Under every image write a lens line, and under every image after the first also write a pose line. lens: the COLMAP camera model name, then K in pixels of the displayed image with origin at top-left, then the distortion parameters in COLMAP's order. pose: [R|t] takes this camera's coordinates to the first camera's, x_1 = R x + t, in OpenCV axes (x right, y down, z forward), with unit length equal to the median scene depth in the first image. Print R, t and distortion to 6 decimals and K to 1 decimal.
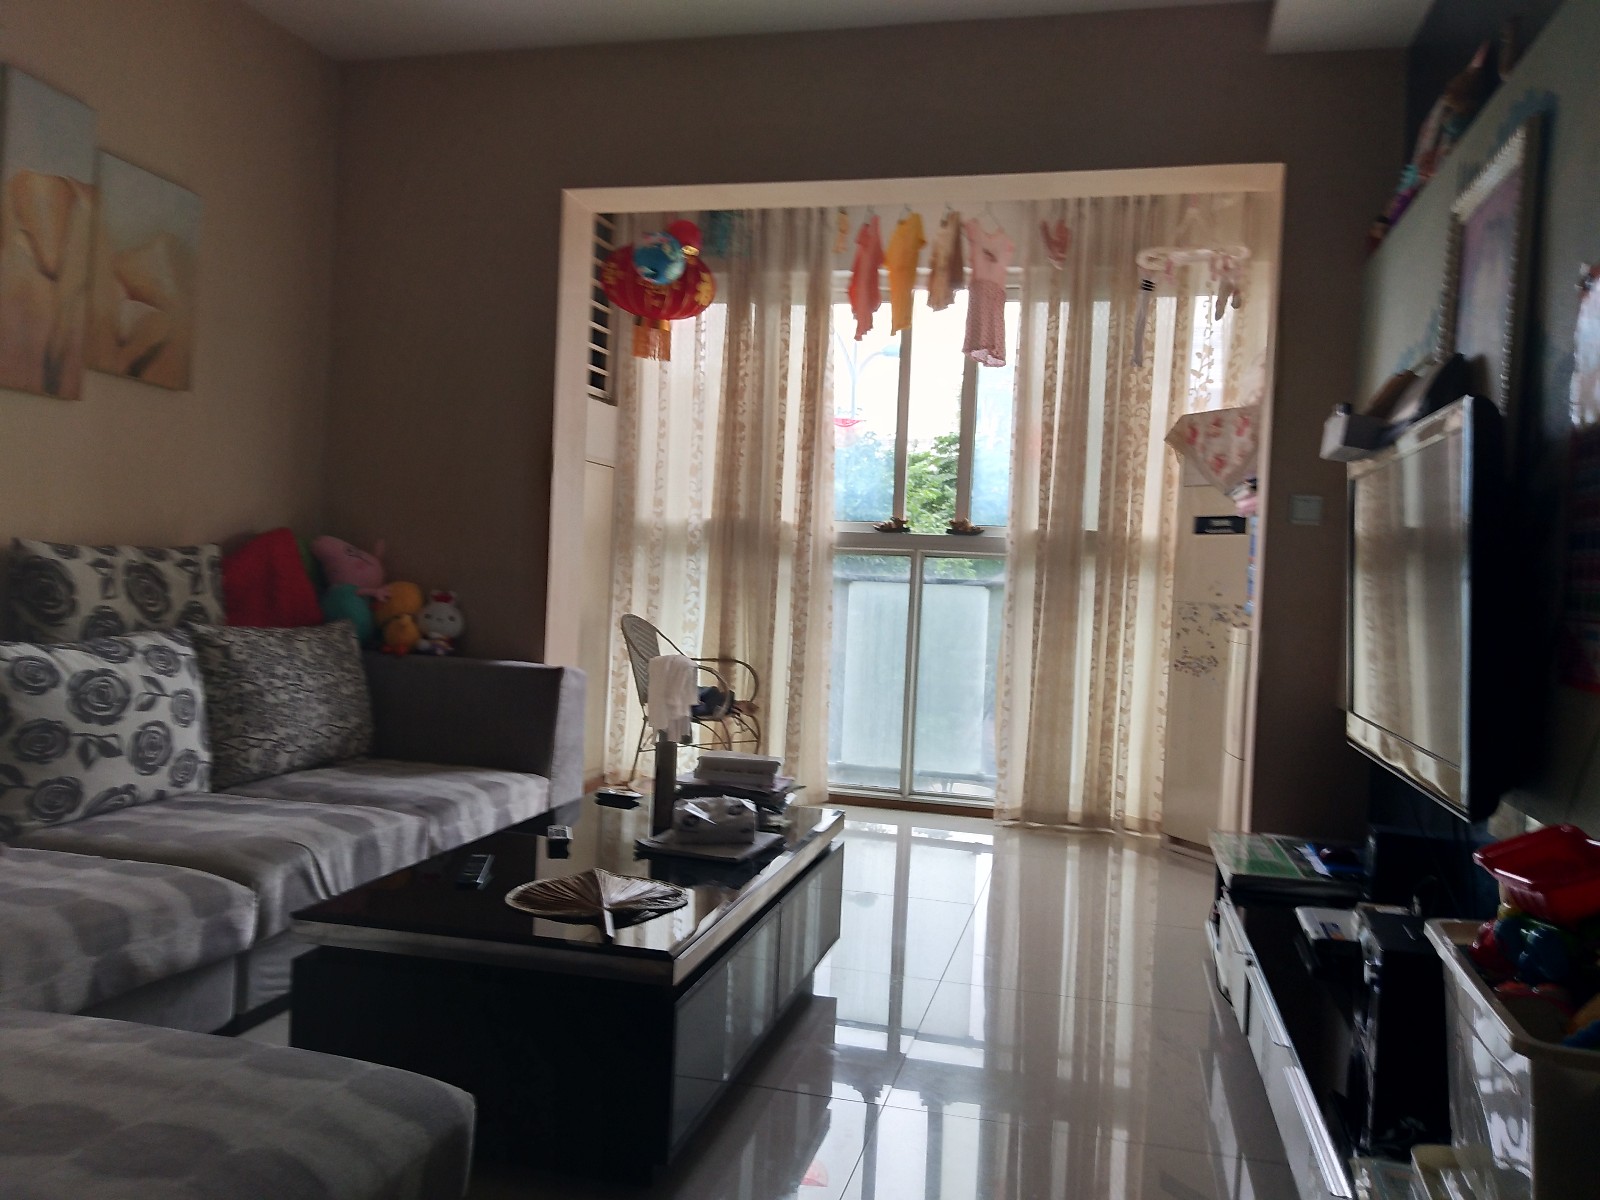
lens RADIAL K [[1241.2, 0, 825.7], [0, 1241.2, 605.6], [0, 0, 1]] dist [0.097715, -0.148585]
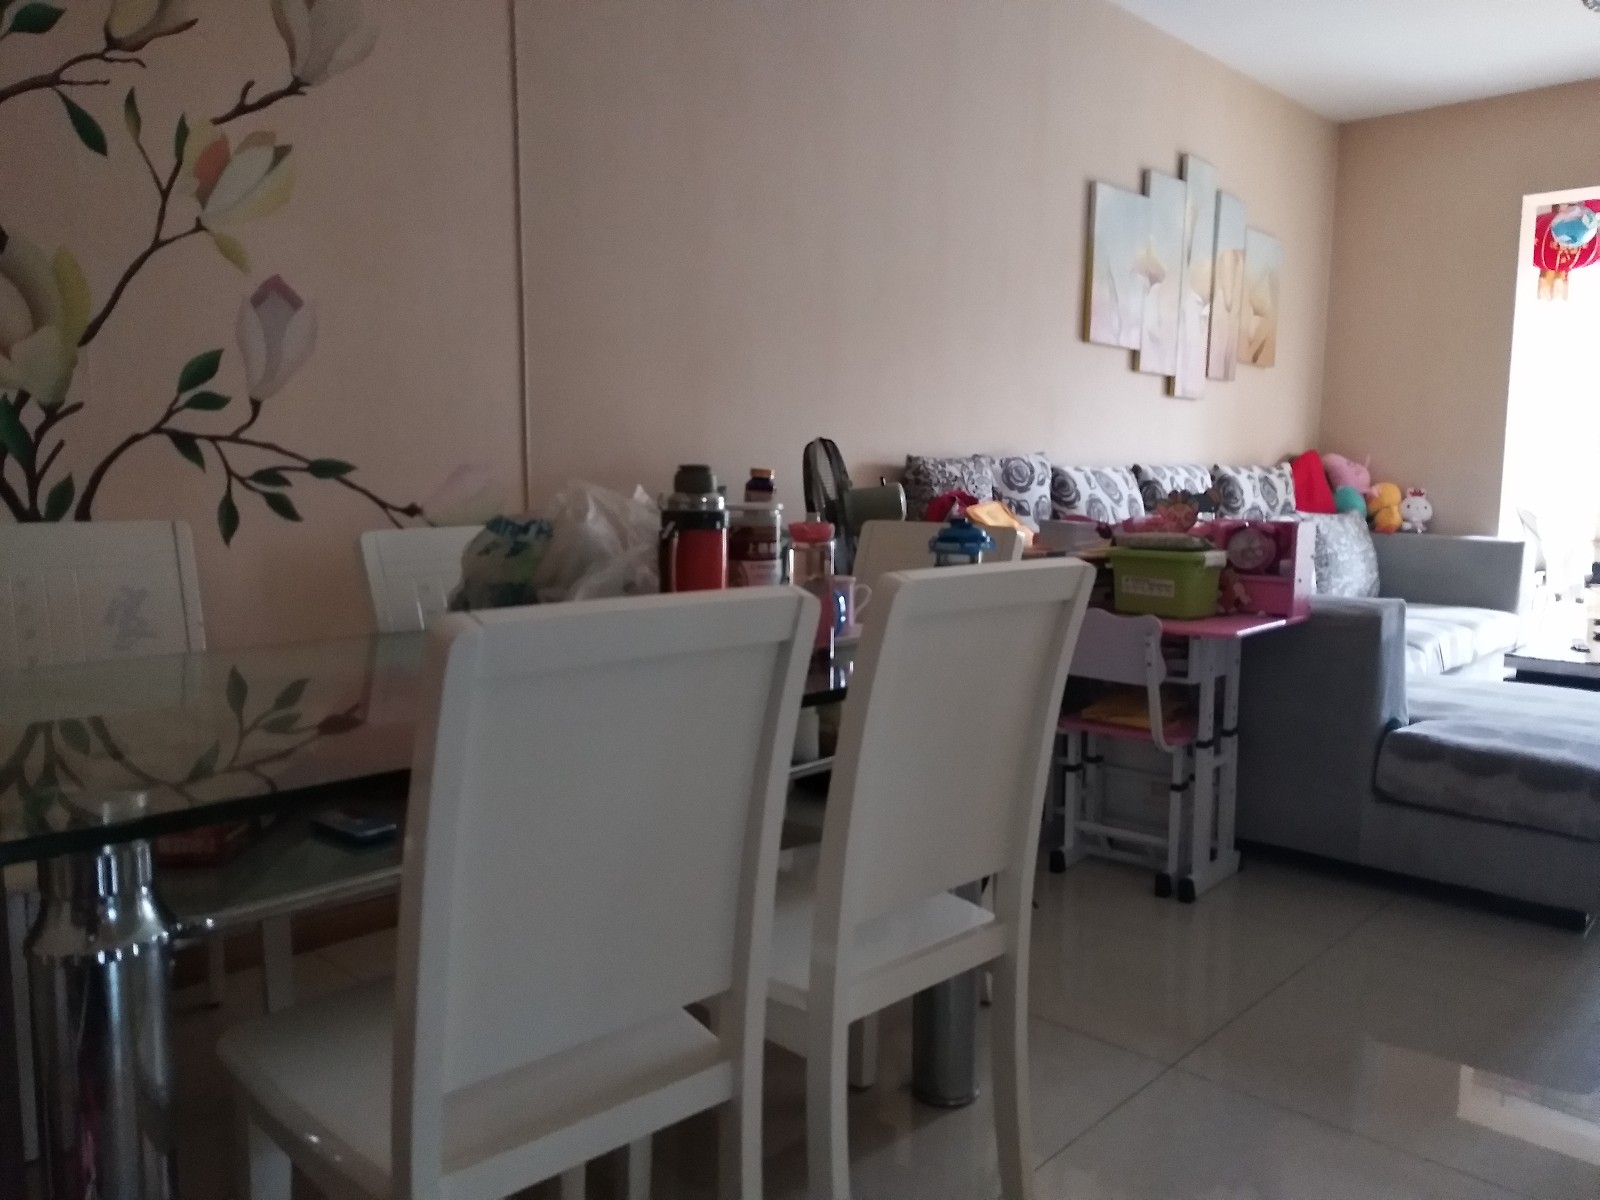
lens RADIAL K [[1241.2, 0, 825.7], [0, 1241.2, 605.6], [0, 0, 1]] dist [0.097715, -0.148585]
pose [[0.875506, 0.024778, -0.482572, -0.203587], [0.014112, 0.996947, 0.076792, 0.001409], [0.483001, -0.074042, 0.872484, -0.625139]]
